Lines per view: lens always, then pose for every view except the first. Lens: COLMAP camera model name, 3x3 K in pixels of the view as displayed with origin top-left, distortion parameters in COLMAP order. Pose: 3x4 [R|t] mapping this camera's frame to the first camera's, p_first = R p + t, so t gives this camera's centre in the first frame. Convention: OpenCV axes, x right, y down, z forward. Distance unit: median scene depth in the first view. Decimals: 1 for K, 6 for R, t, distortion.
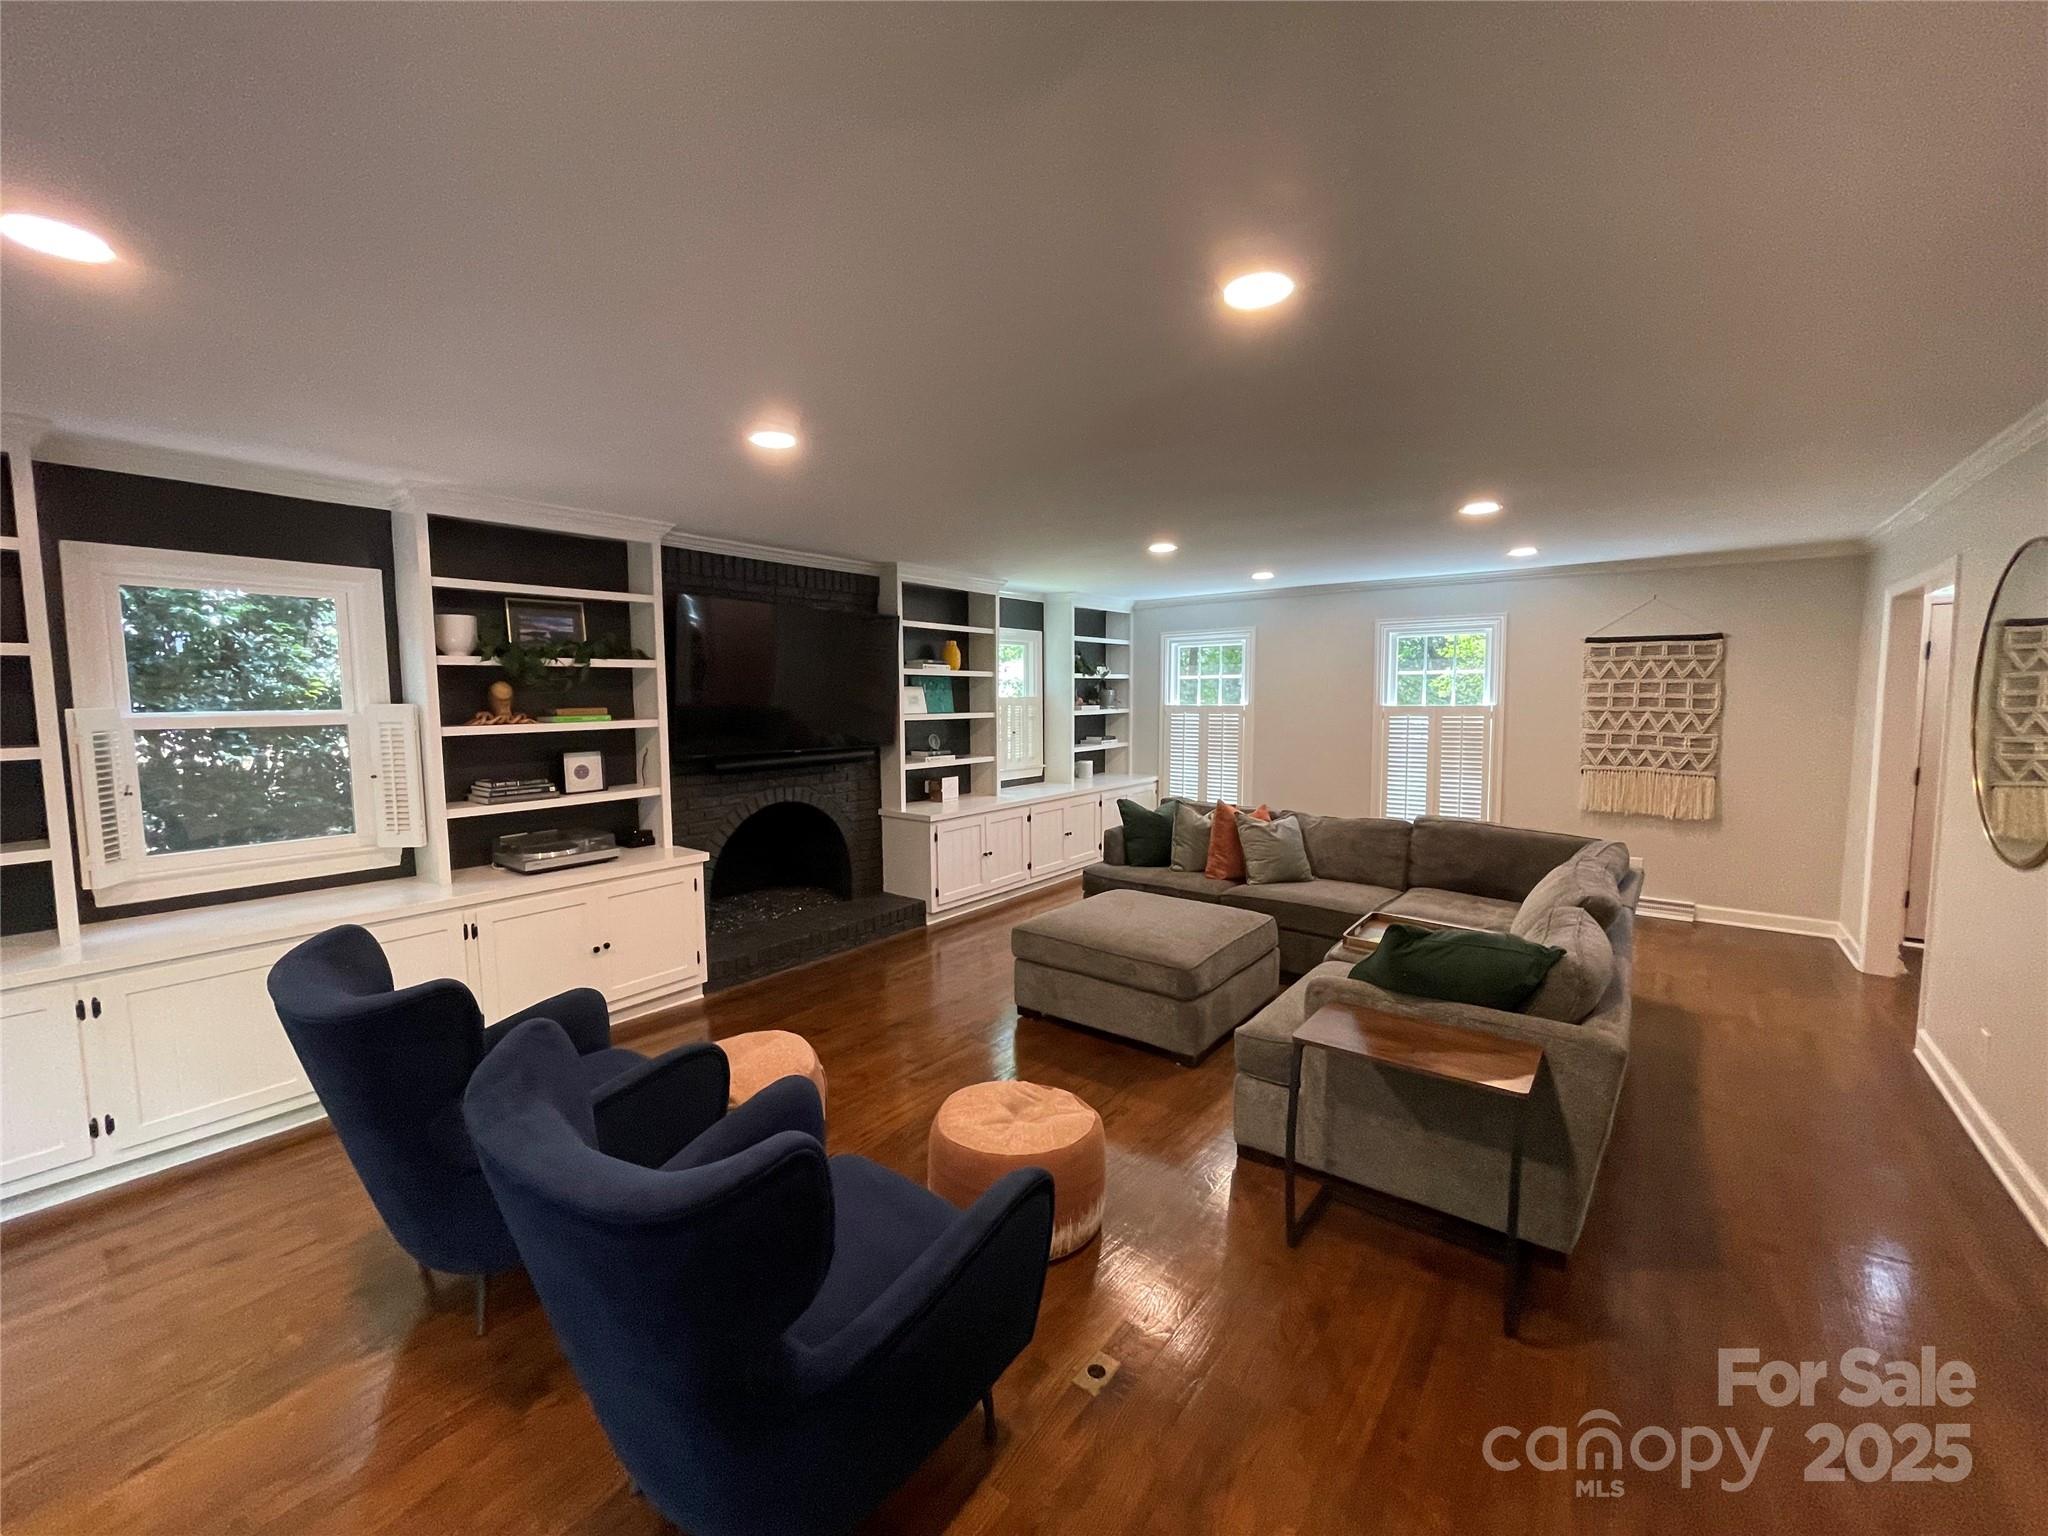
lens RADIAL K [[827.5, 0, 1013.0], [0, 827.5, 759.7], [0, 0, 1]] dist [-0.002965, -0.000349]
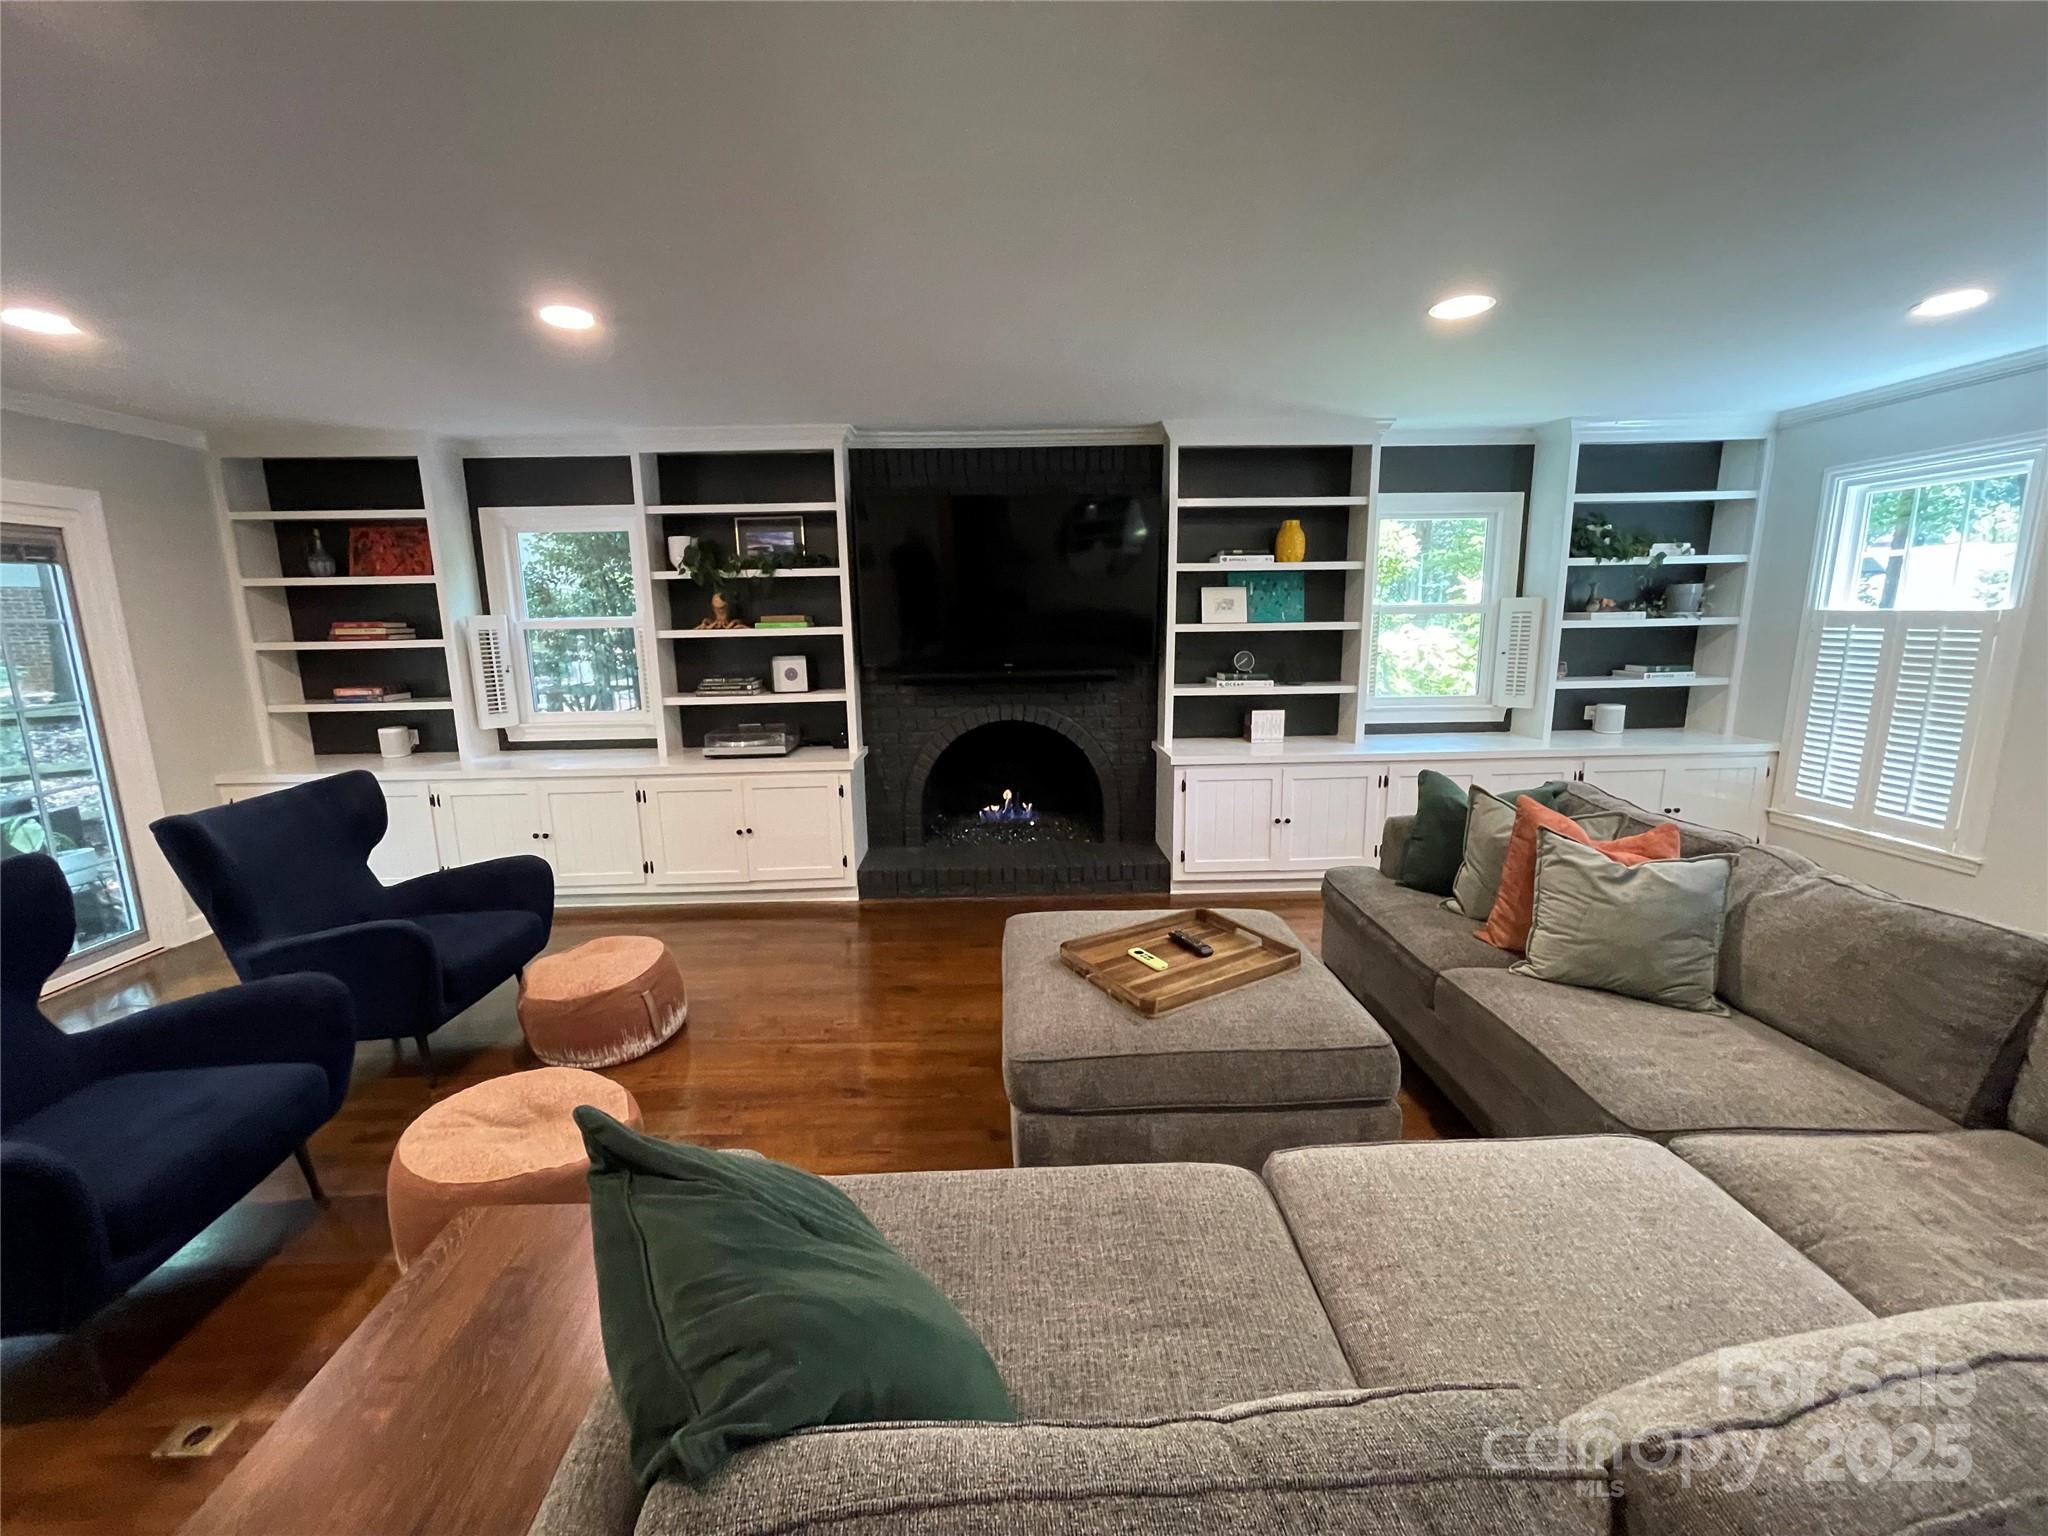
lens RADIAL K [[827.5, 0, 1008.8], [0, 827.5, 762.9], [0, 0, 1]] dist [-0.002965, -0.000349]
pose [[0.630358, 0.134950, -0.764485, 0.421351], [-0.048758, 0.989713, 0.134504, -0.024627], [0.774772, -0.047511, 0.630453, 0.421555]]
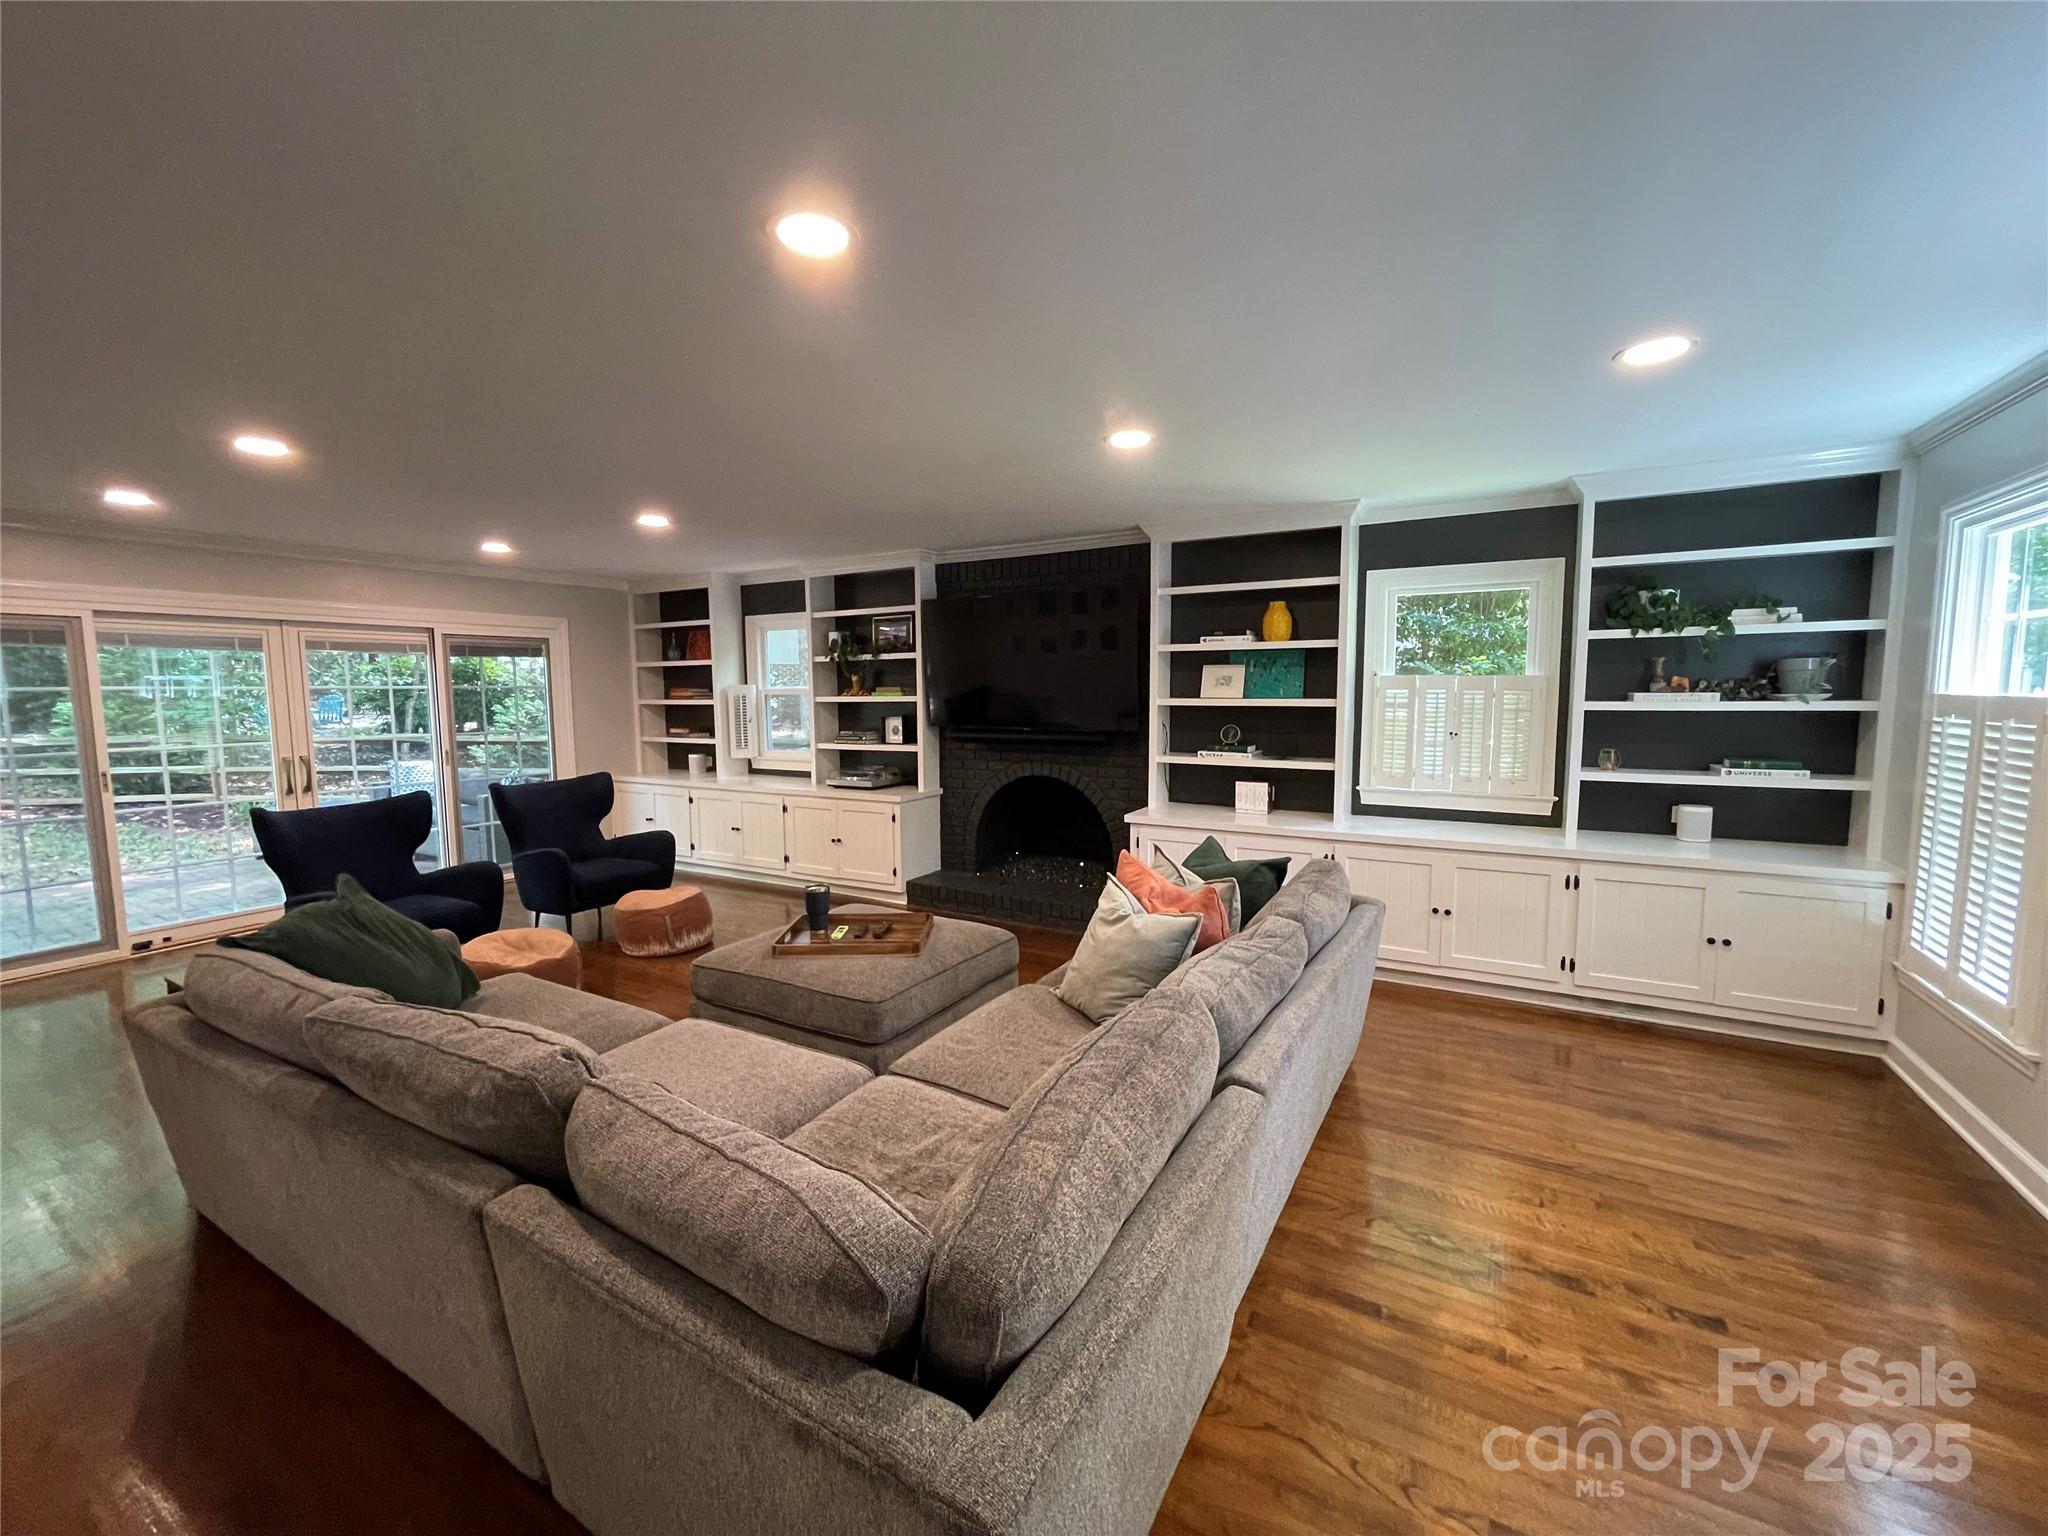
lens RADIAL K [[827.5, 0, 1010.2], [0, 827.5, 767.5], [0, 0, 1]] dist [-0.002965, -0.000349]
pose [[0.127580, 0.101670, -0.986604, 0.782817], [-0.071178, 0.993106, 0.093136, -0.057488], [0.989271, 0.058343, 0.133937, 0.812527]]
